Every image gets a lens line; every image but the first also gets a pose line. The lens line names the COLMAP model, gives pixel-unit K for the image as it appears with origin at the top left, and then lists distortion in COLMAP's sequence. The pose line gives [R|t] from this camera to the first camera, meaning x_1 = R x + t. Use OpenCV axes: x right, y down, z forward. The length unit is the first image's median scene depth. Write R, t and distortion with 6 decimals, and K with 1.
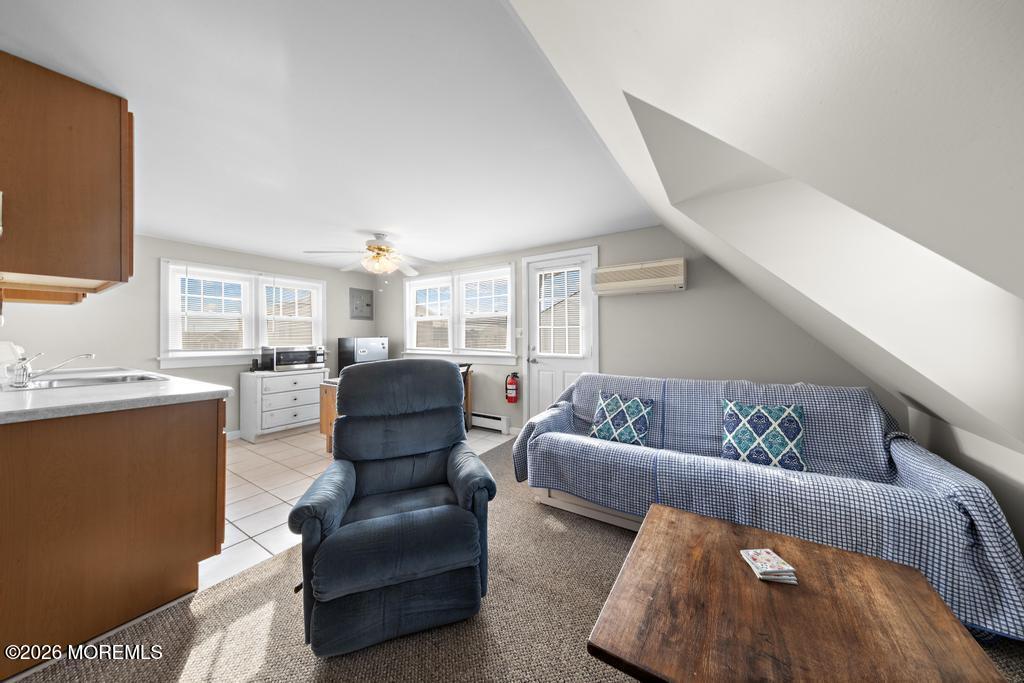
lens RADIAL K [[331.7, 0, 521.2], [0, 331.7, 330.6], [0, 0, 1]] dist [0.013677, -0.000008]
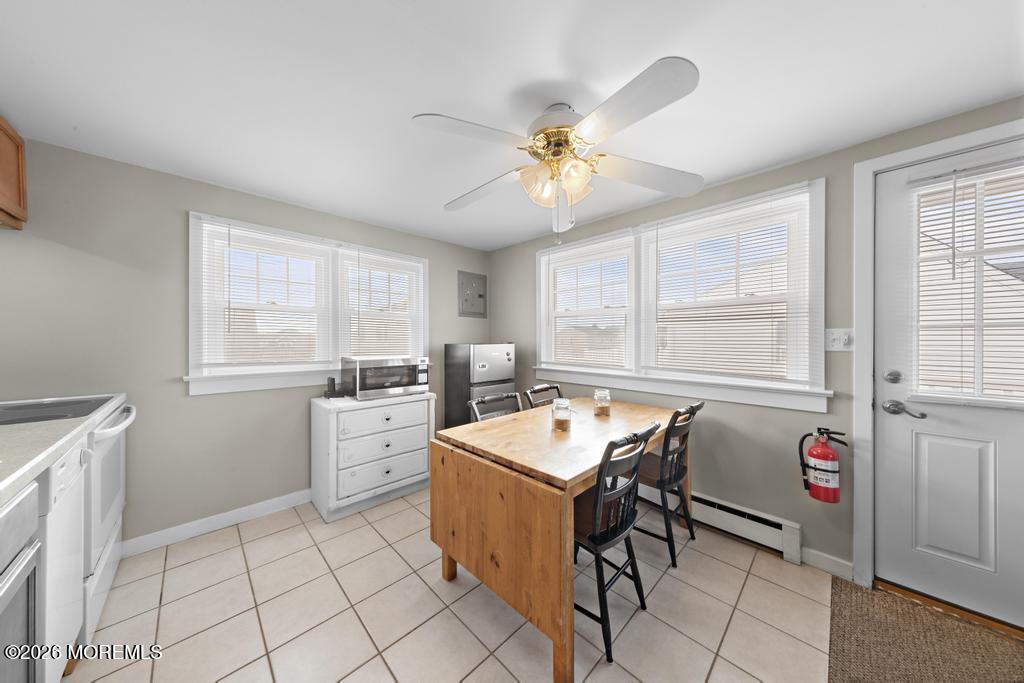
lens RADIAL K [[322.4, 0, 515.8], [0, 322.4, 339.3], [0, 0, 1]] dist [0.001089, 0.000006]
pose [[0.974776, 0.008630, -0.223019, -0.328230], [-0.004329, 0.999795, 0.019768, -0.000198], [0.223143, -0.018304, 0.974614, 0.496635]]
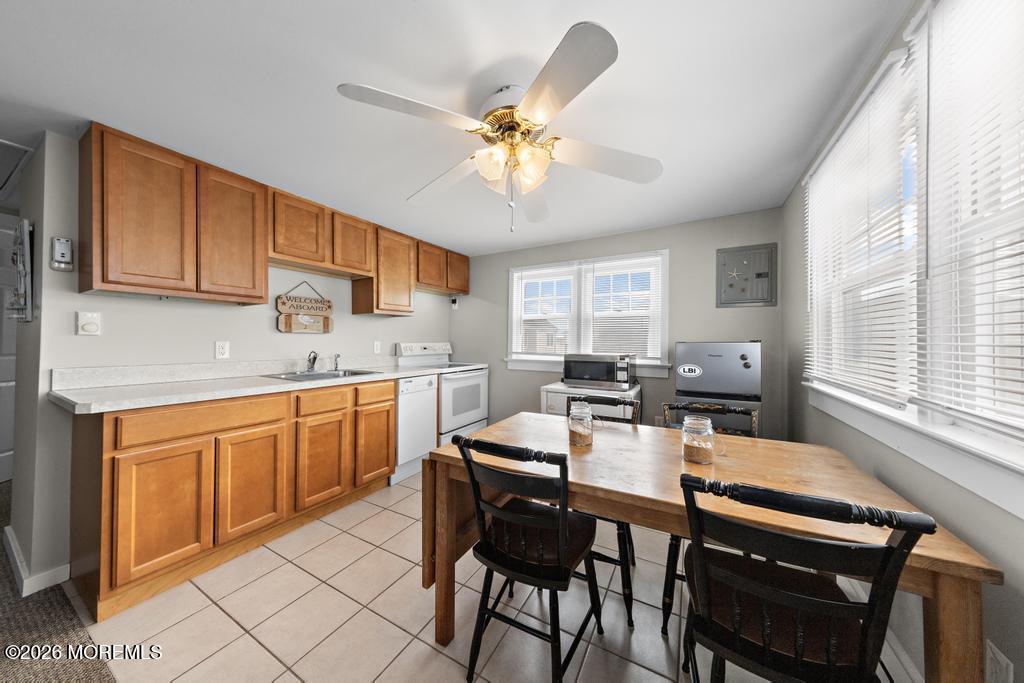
lens RADIAL K [[323.6, 0, 520.0], [0, 323.6, 338.8], [0, 0, 1]] dist [0.000301, -0.000086]
pose [[0.065527, -0.002213, -0.997848, -0.014903], [0.015543, 0.999878, -0.001197, 0.014974], [0.997730, -0.015431, 0.065553, 0.845978]]
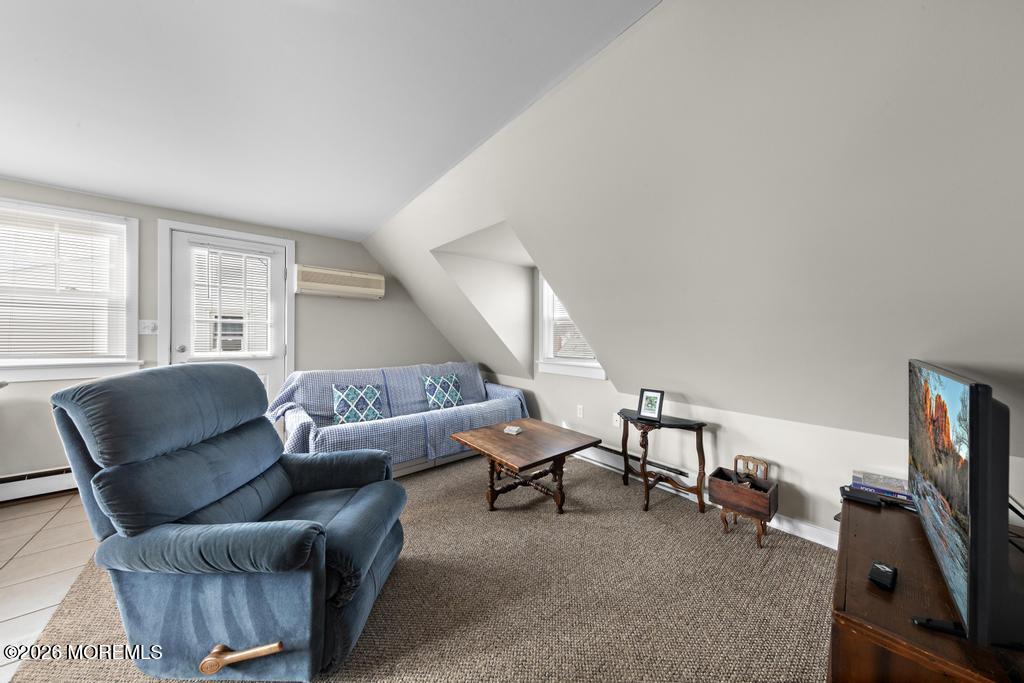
lens RADIAL K [[323.6, 0, 520.0], [0, 323.6, 338.8], [0, 0, 1]] dist [0.000301, -0.000086]
pose [[0.288105, 0.000675, 0.957599, -0.425080], [-0.029572, 0.999529, 0.008193, 0.002688], [-0.957142, -0.030678, 0.287989, 0.080881]]
